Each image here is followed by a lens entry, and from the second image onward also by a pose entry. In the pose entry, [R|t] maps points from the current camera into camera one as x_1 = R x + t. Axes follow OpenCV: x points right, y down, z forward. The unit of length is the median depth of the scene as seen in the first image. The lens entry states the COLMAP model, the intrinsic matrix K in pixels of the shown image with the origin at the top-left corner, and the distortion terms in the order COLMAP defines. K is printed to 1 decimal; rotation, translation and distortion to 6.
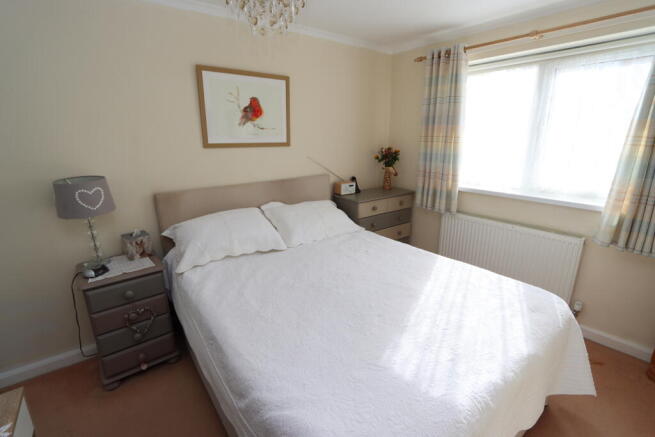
lens RADIAL K [[304.7, 0, 322.7], [0, 304.7, 218.3], [0, 0, 1]] dist [-0.021399, 0.000066]
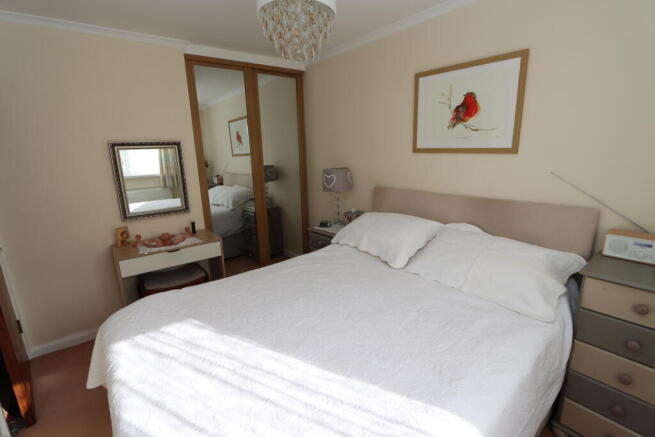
lens RADIAL K [[304.7, 0, 323.7], [0, 304.7, 218.1], [0, 0, 1]] dist [-0.021399, 0.000066]
pose [[0.027785, 0.231895, -0.972344, 0.654742], [-0.239434, 0.945947, 0.218758, -0.168534], [0.970515, 0.226734, 0.081807, 0.650891]]
